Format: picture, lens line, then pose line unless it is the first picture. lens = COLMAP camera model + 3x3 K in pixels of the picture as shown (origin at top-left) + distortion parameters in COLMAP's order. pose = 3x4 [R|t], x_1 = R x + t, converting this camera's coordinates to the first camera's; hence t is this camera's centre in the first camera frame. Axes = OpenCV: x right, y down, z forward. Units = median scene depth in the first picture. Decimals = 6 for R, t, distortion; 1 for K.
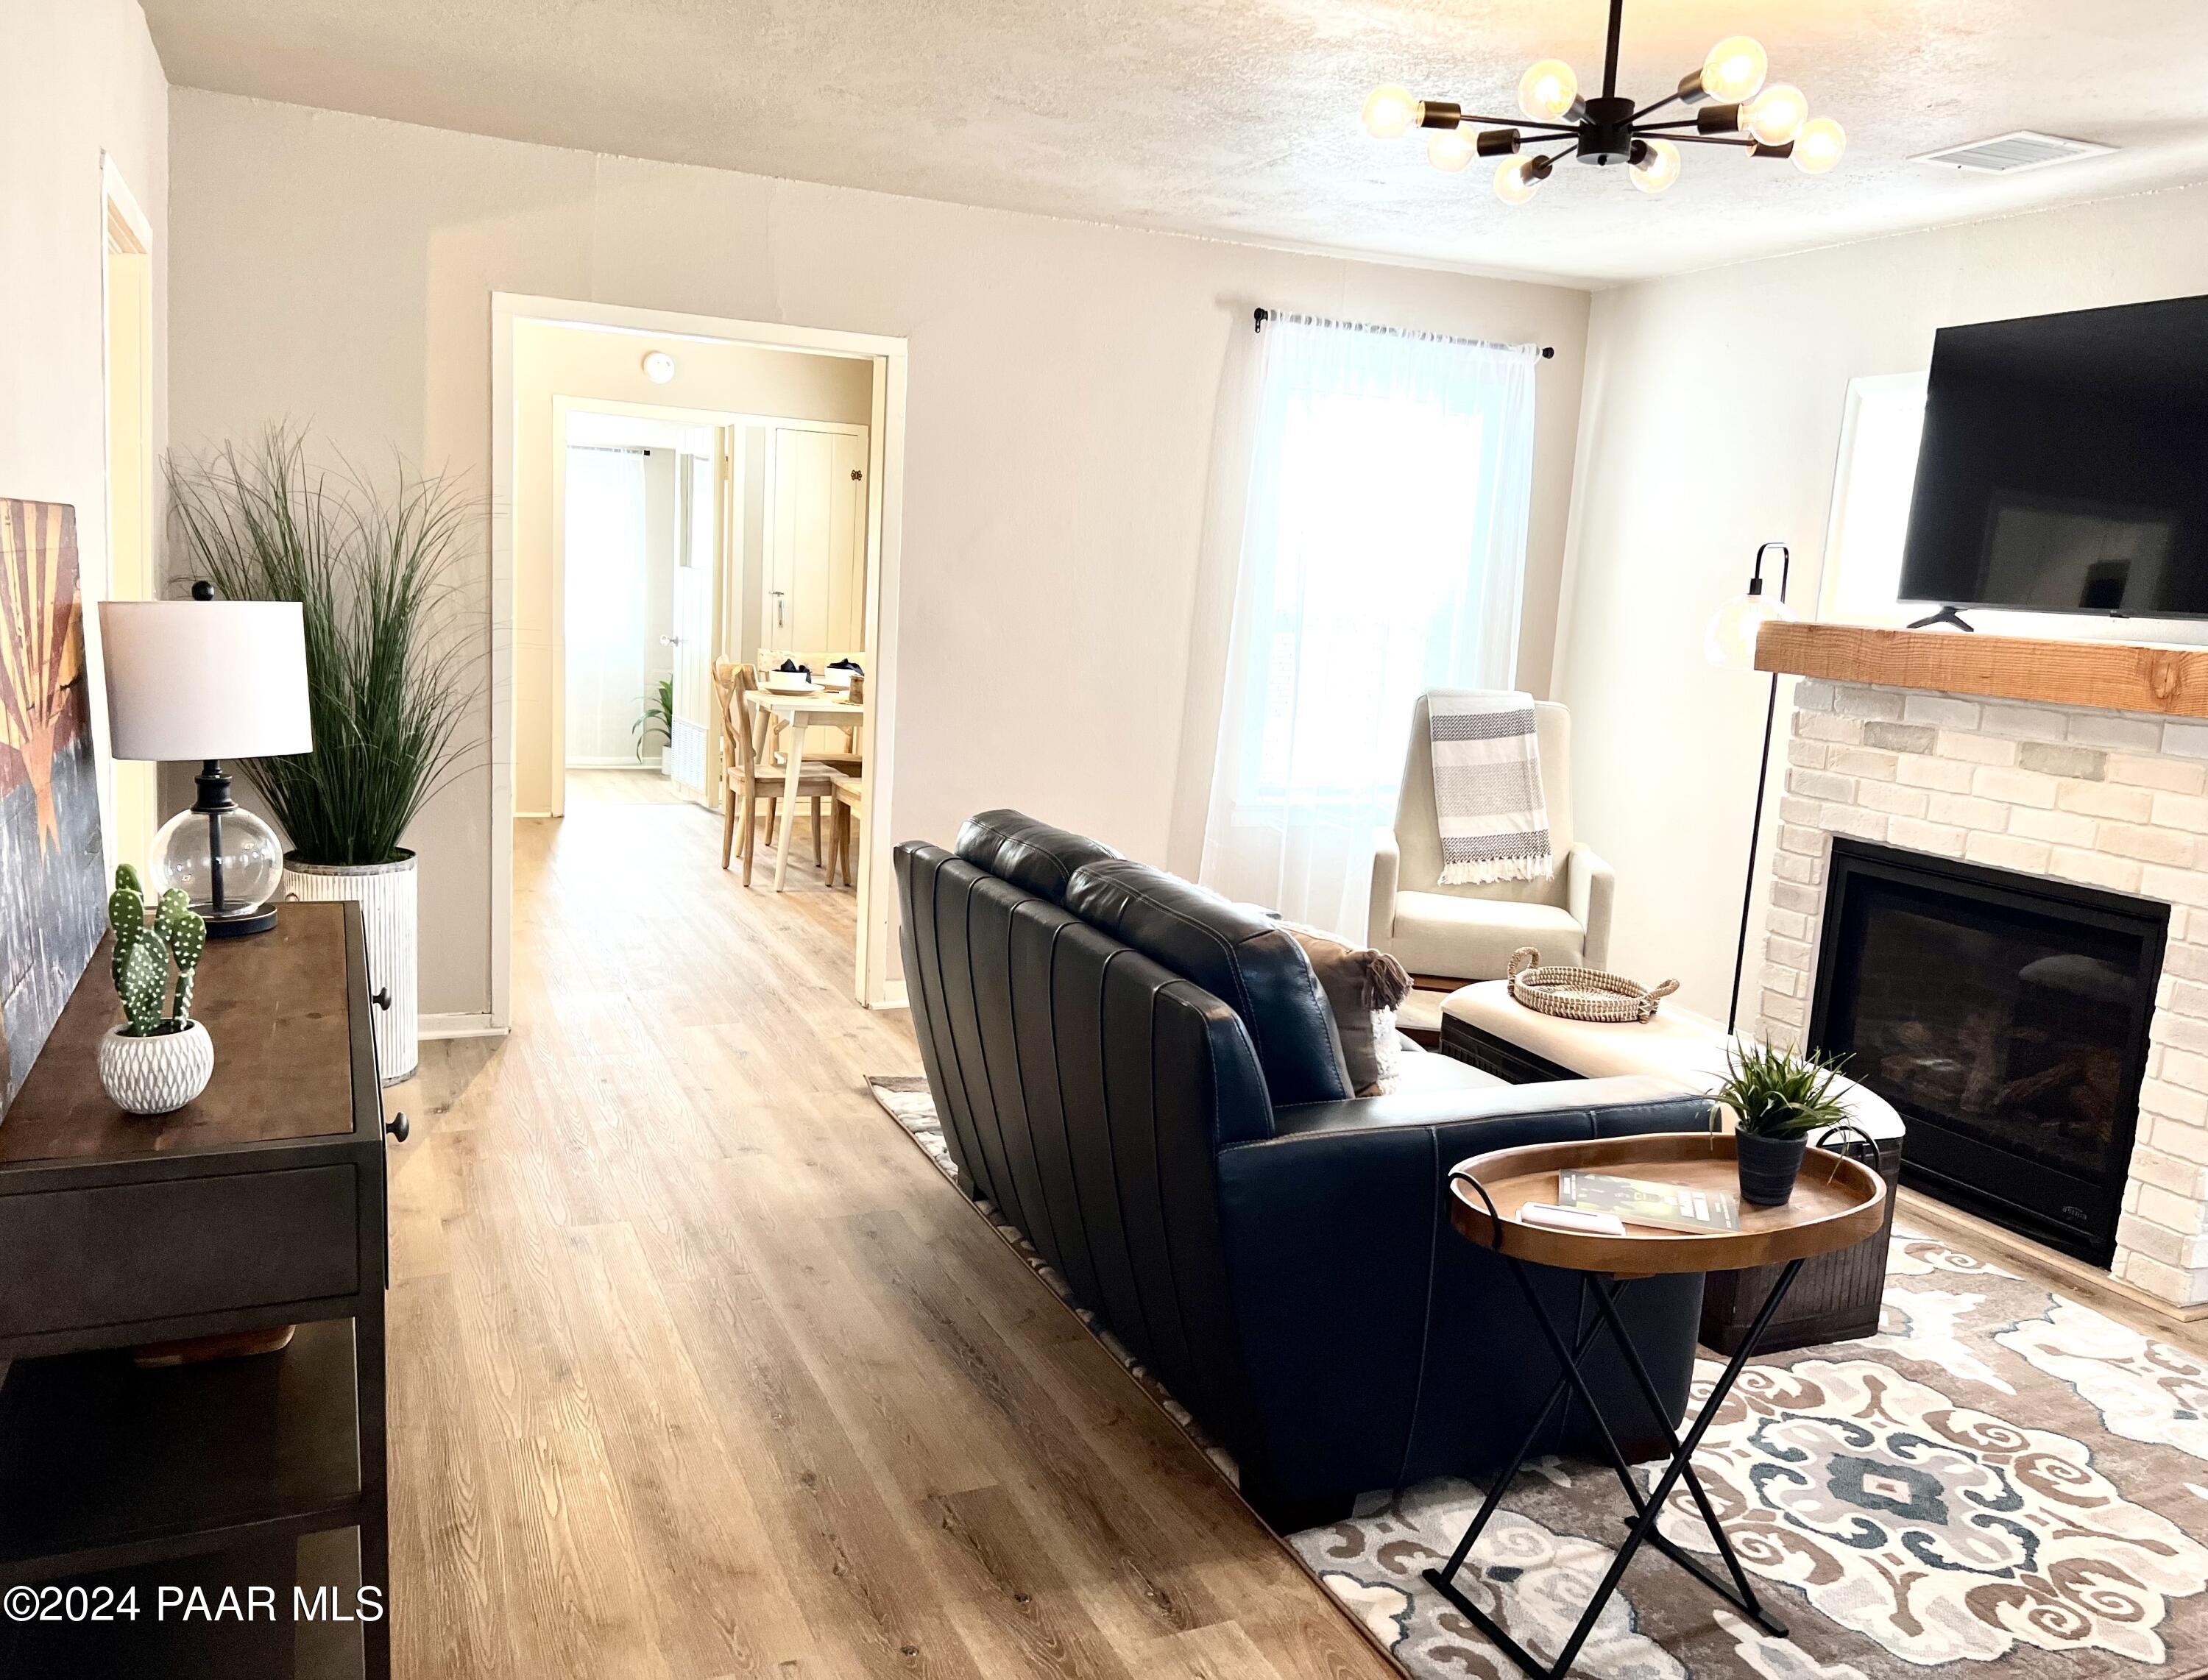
lens RADIAL K [[1697.6, 0, 1163.9], [0, 1697.6, 837.0], [0, 0, 1]] dist [0.008886, 0.002559]
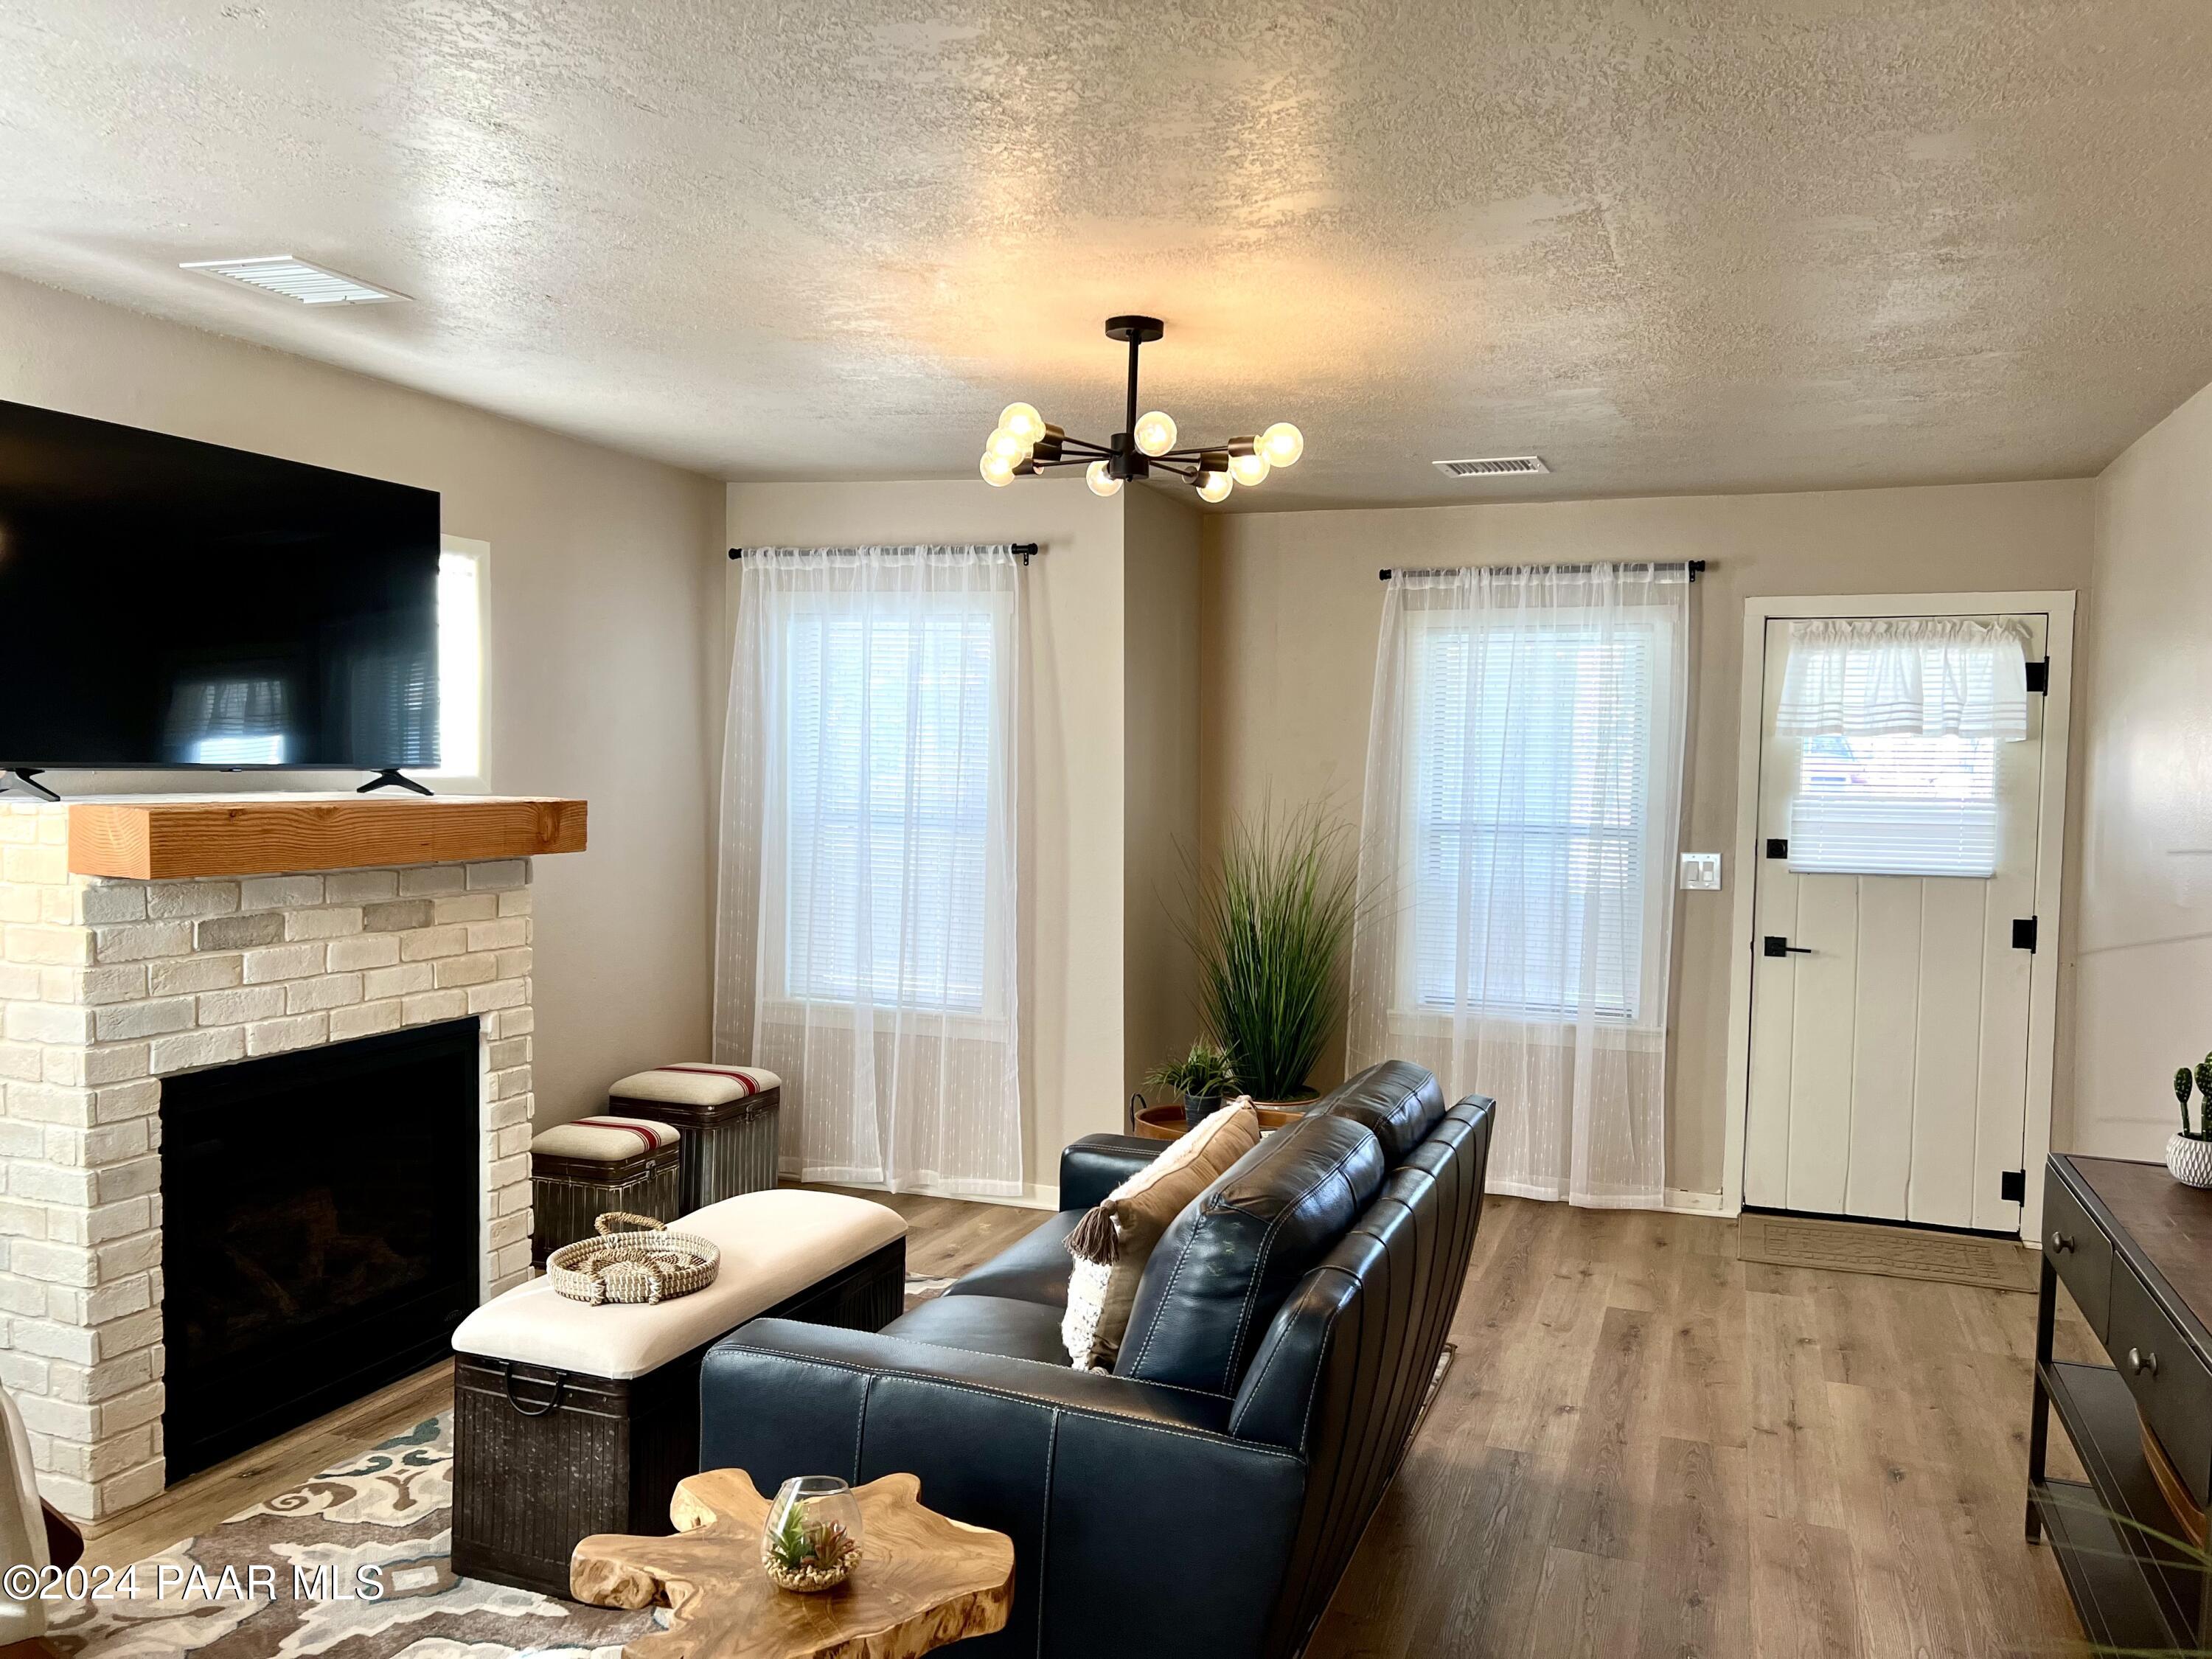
lens RADIAL K [[1655.3, 0, 1101.2], [0, 1655.3, 843.9], [0, 0, 1]] dist [0.011528, 0.006174]
pose [[-0.677403, -0.113859, 0.726747, -0.432388], [0.049604, 0.978630, 0.199557, -0.238525], [-0.733938, 0.171230, -0.657279, 1.201193]]
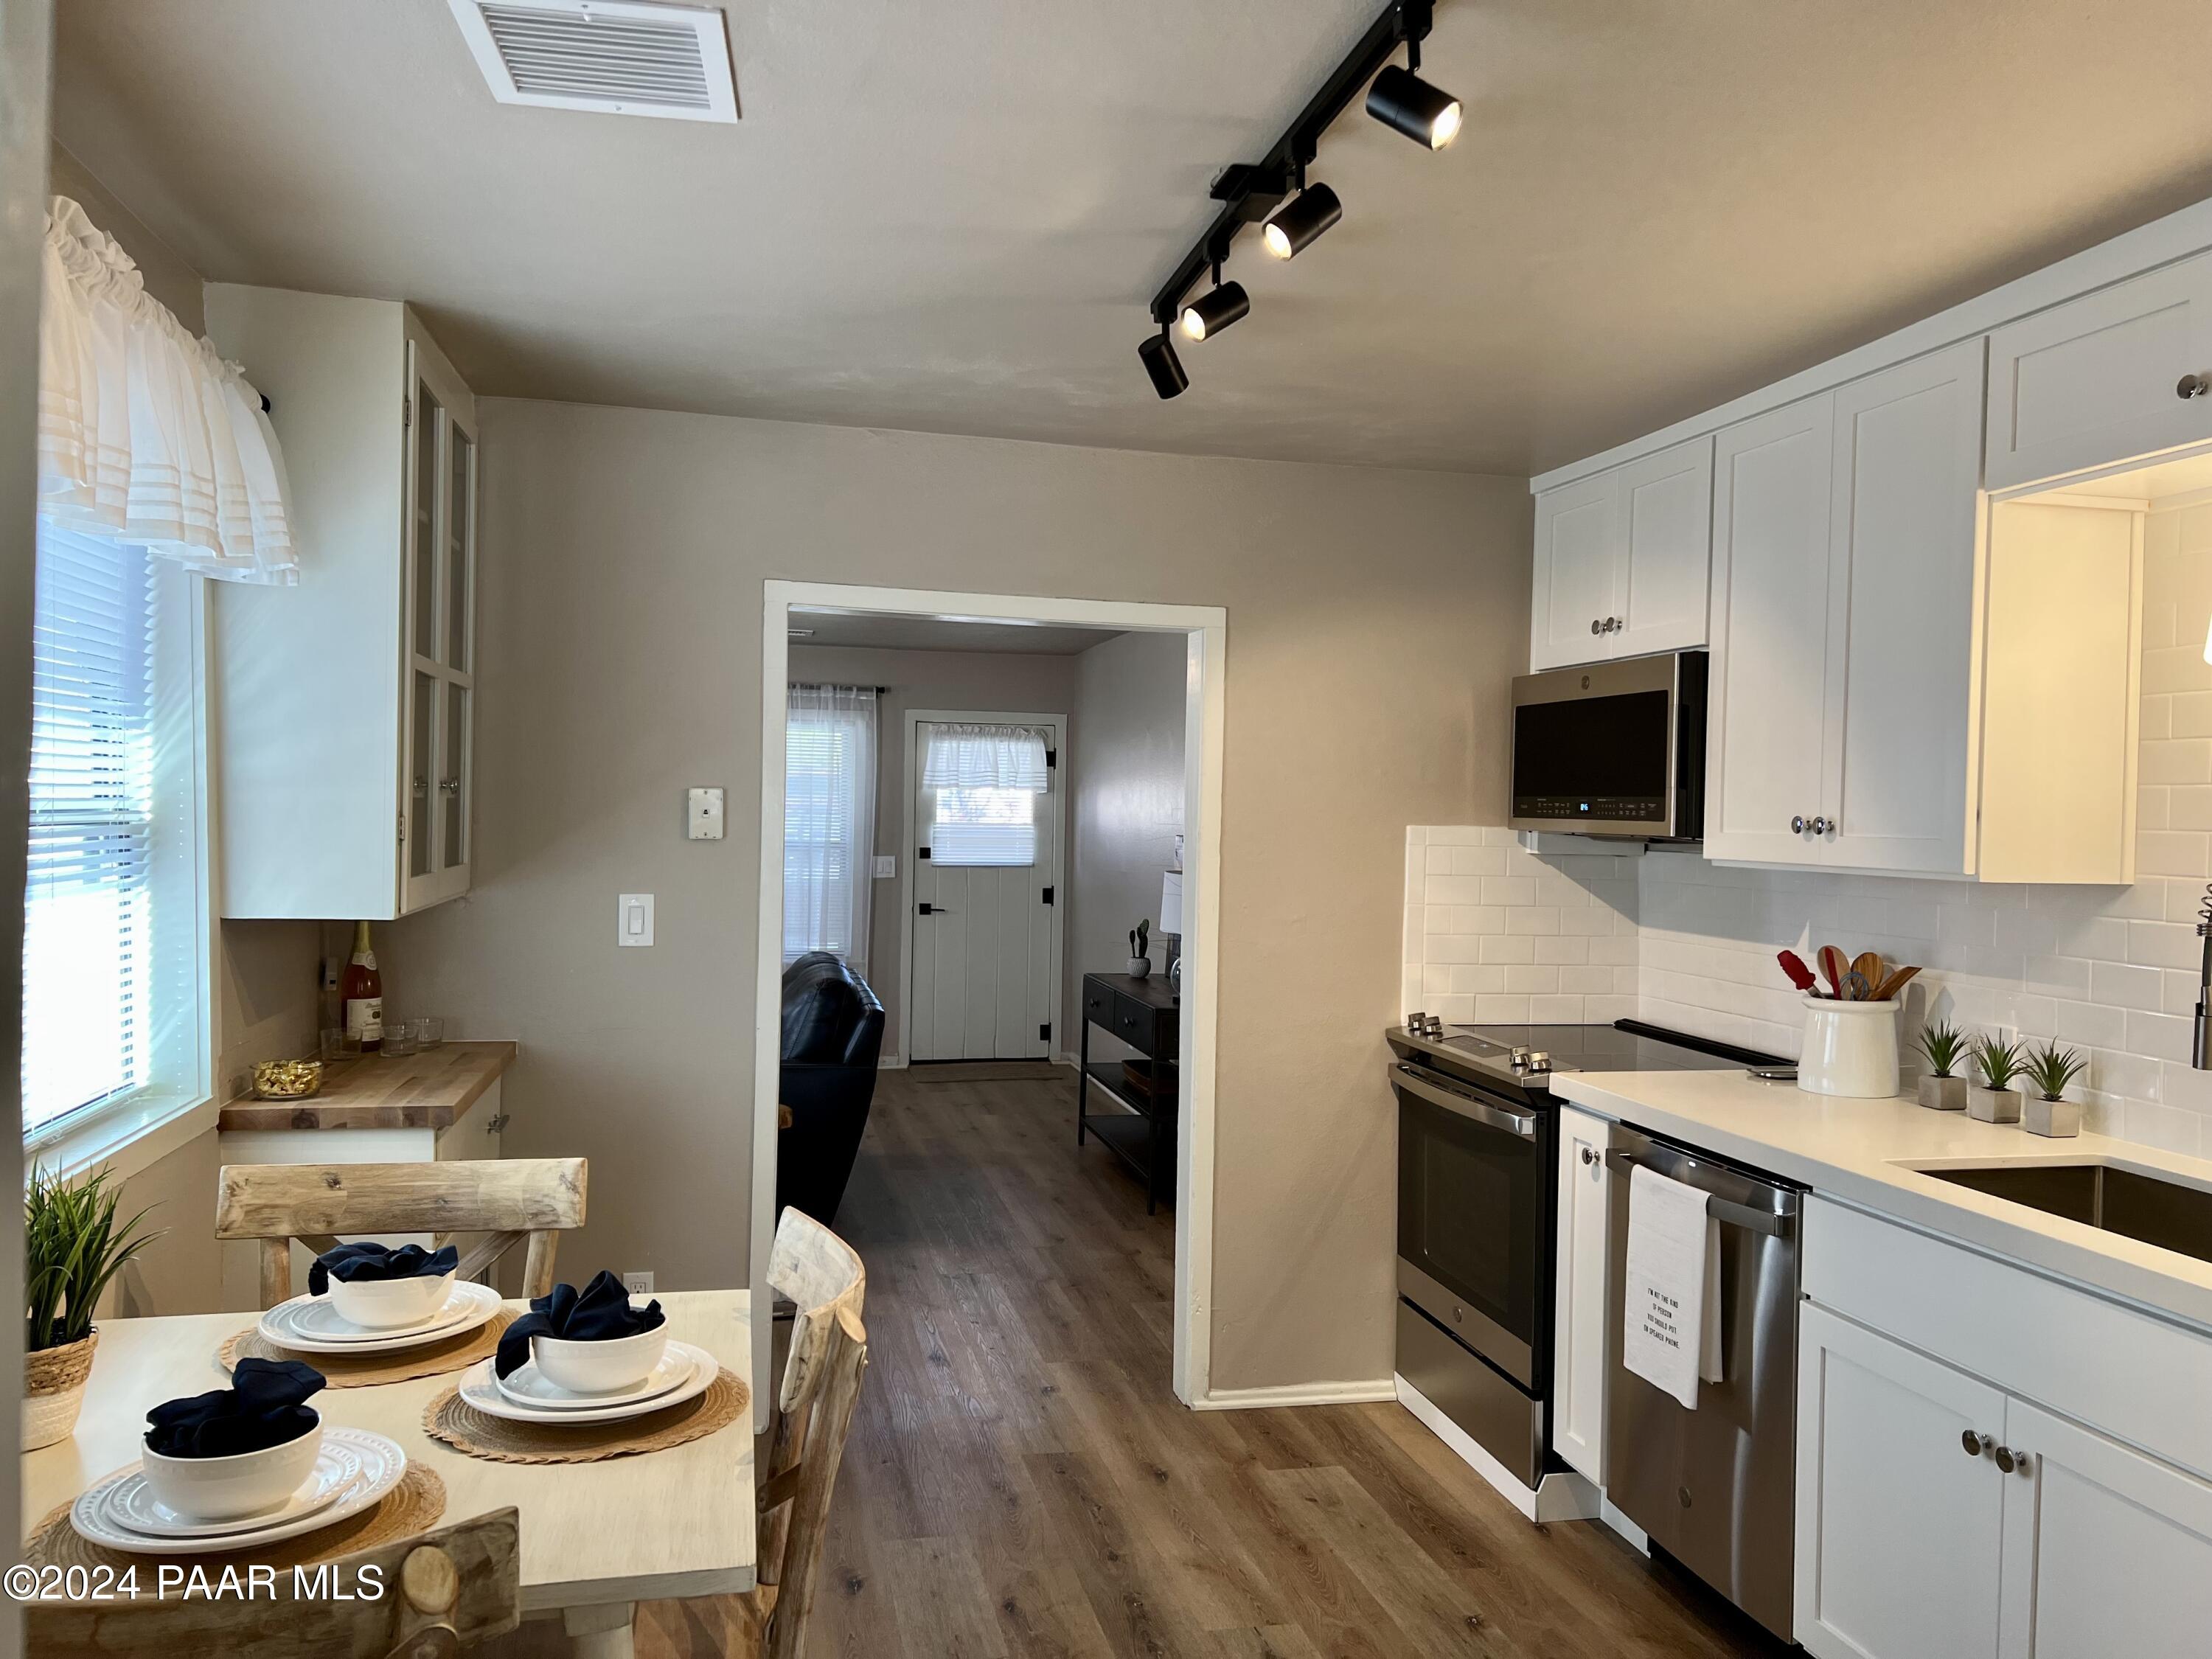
lens RADIAL K [[1655.3, 0, 1101.2], [0, 1655.3, 843.9], [0, 0, 1]] dist [0.011528, 0.006174]
pose [[-0.969732, -0.087503, 0.227955, -0.606902], [-0.046401, 0.982610, 0.179793, -0.389071], [-0.239723, 0.163773, -0.956928, 2.124493]]
